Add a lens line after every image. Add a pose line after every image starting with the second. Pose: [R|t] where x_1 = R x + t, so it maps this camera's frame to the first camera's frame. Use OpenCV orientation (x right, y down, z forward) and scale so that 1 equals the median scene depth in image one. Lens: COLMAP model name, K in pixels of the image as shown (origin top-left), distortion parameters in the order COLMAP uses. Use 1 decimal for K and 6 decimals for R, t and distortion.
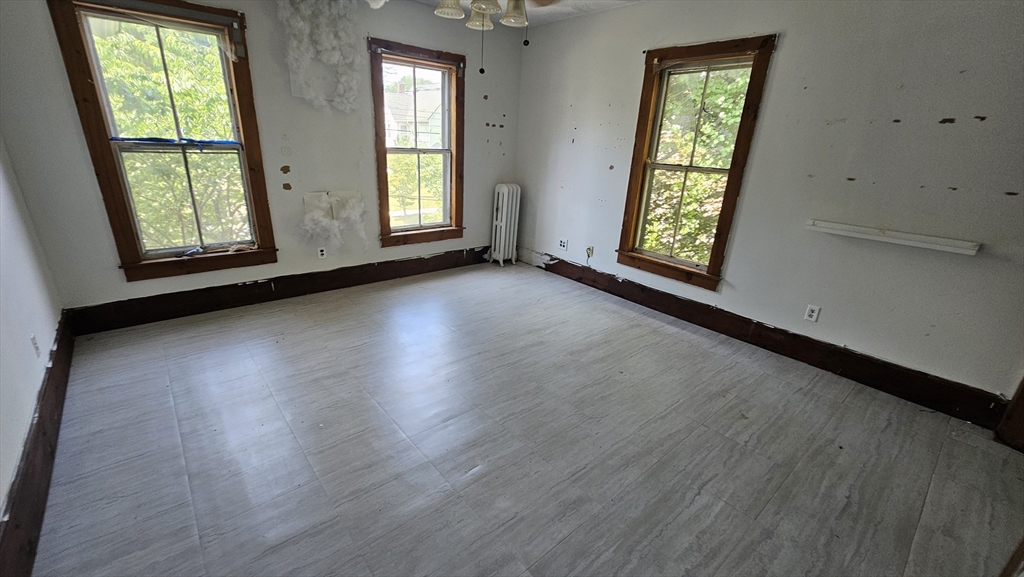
lens RADIAL K [[416.7, 0, 503.1], [0, 416.7, 288.0], [0, 0, 1]] dist [0.000193, -0.000368]
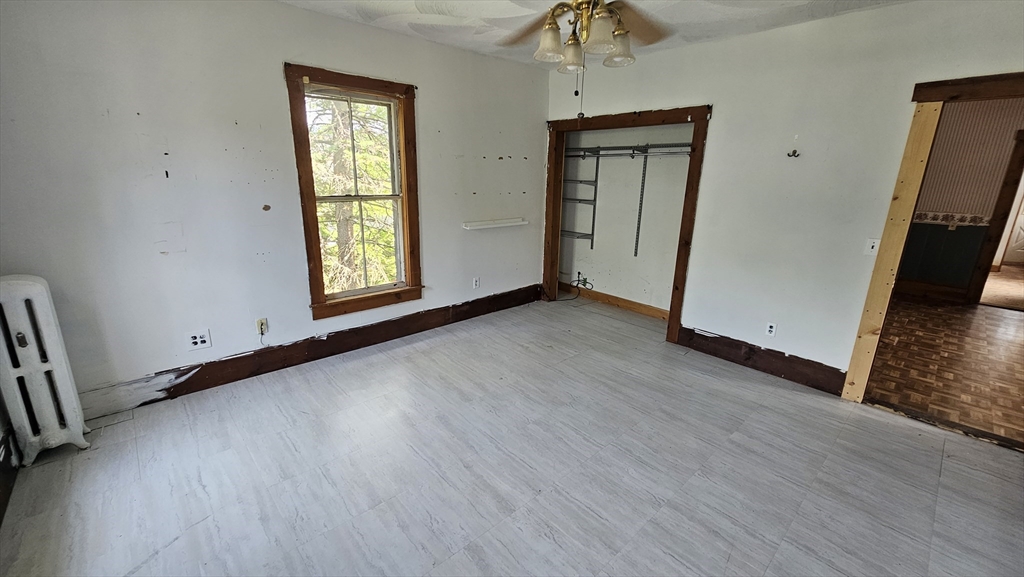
lens RADIAL K [[416.7, 0, 508.7], [0, 416.7, 288.6], [0, 0, 1]] dist [0.000193, -0.000368]
pose [[-0.038156, -0.310656, 0.949756, -0.578861], [0.320414, 0.896460, 0.306096, -0.287958], [-0.946509, 0.315994, 0.065334, 0.679719]]
